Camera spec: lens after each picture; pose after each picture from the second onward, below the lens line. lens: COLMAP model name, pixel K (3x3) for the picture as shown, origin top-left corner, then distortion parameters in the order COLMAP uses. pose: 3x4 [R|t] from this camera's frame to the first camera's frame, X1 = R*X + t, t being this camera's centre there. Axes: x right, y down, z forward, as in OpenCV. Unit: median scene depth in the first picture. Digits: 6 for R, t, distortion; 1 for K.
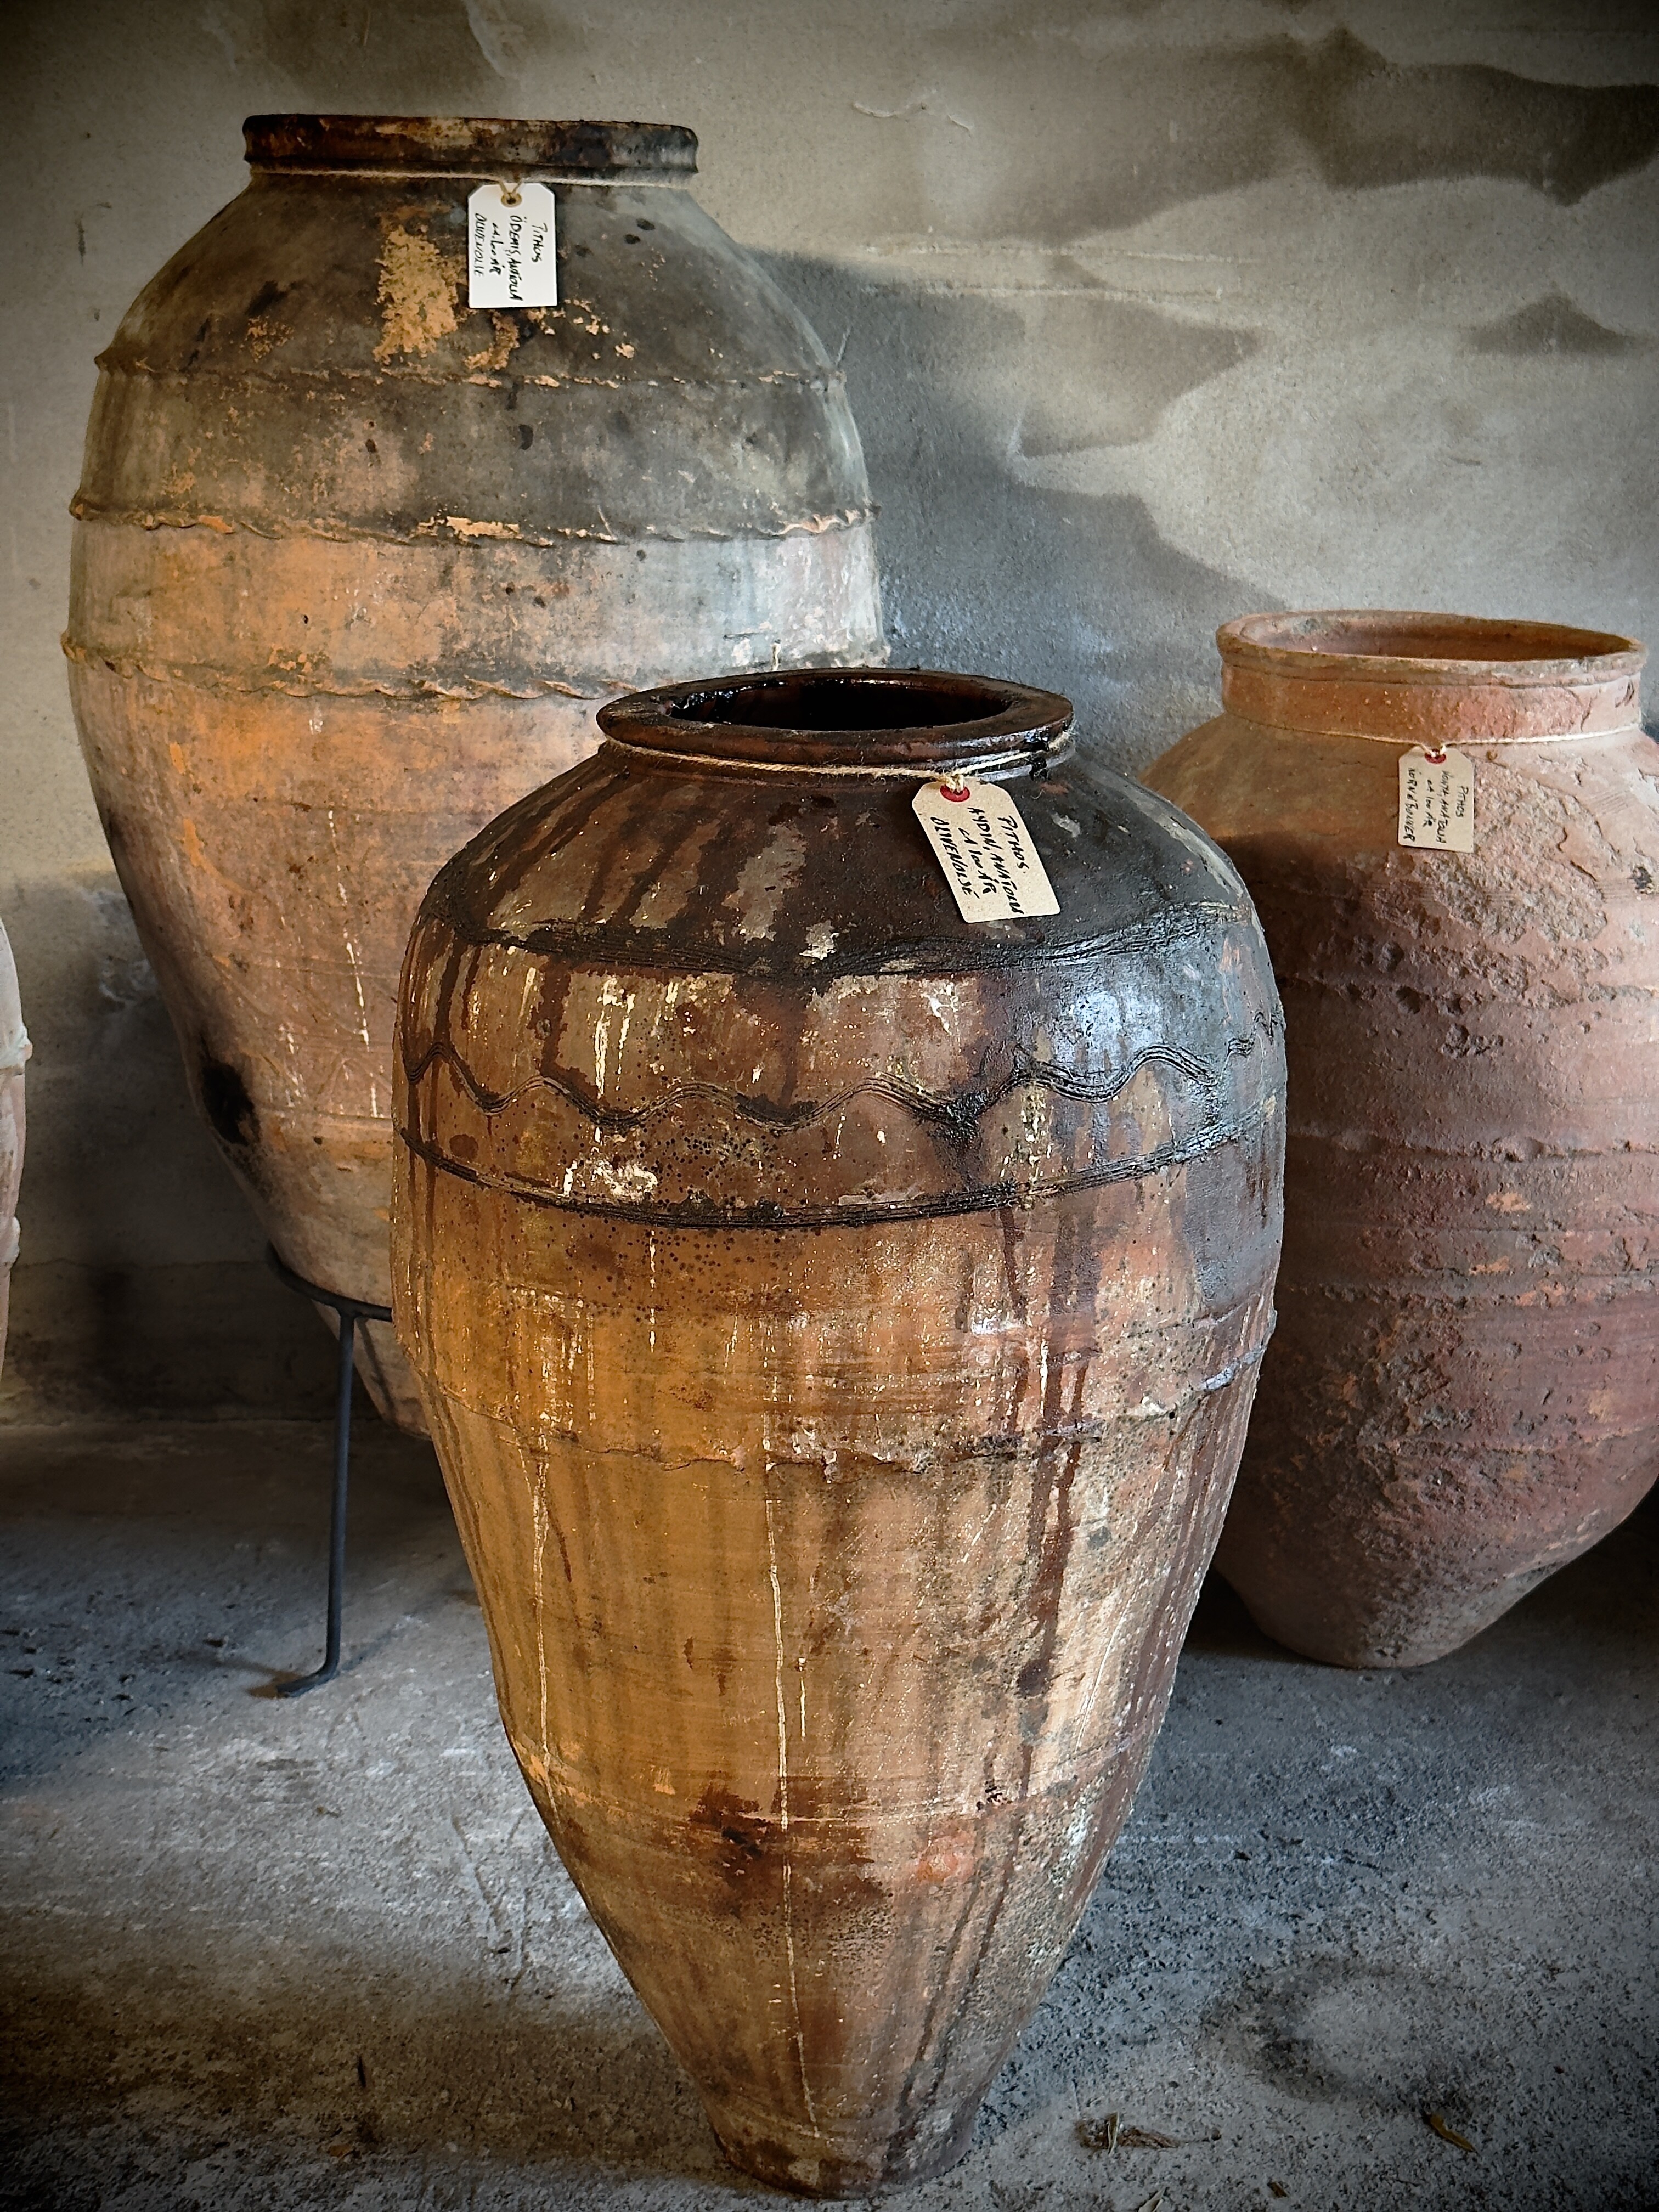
lens RADIAL K [[3067.3, 0, 828.5], [0, 3067.3, 1070.5], [0, 0, 1]] dist [0.179636, -0.367997]
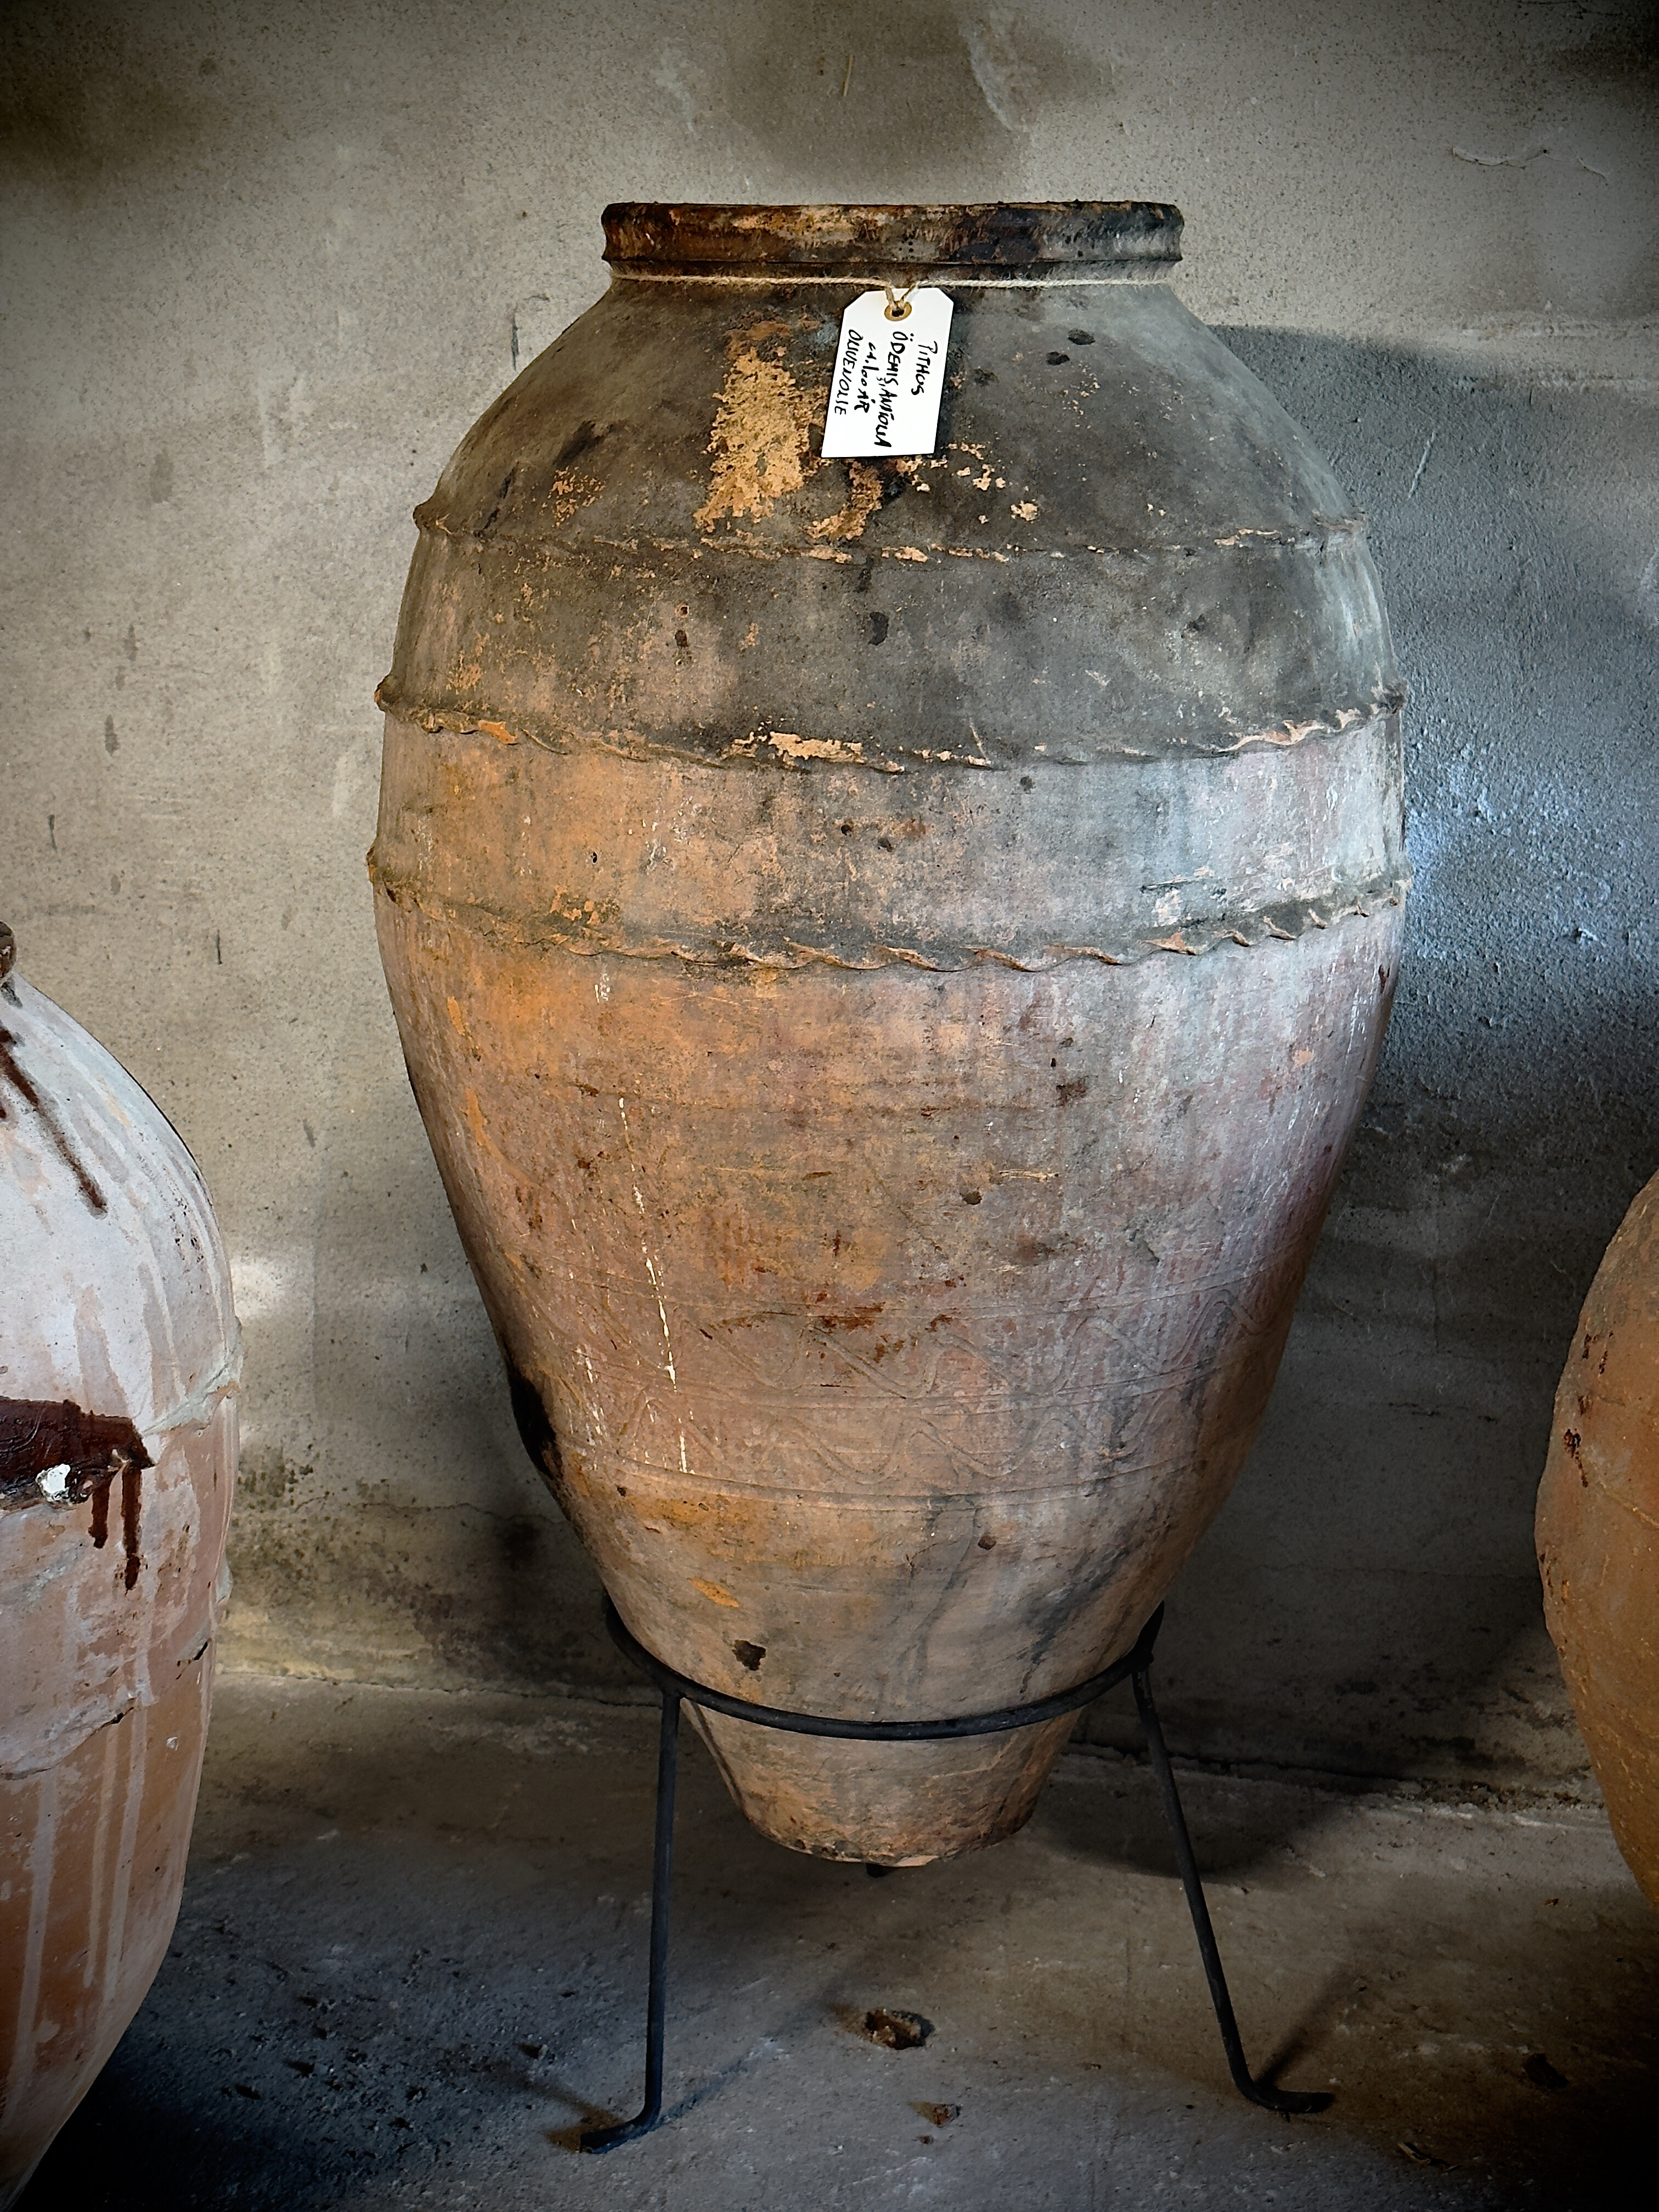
lens RADIAL K [[3067.3, 0, 828.5], [0, 3067.3, 1070.5], [0, 0, 1]] dist [0.179636, -0.367997]
pose [[0.966578, 0.052896, -0.250858, 0.080470], [-0.052445, 0.998588, 0.008486, -0.097021], [0.250953, 0.004954, 0.967987, 0.253424]]
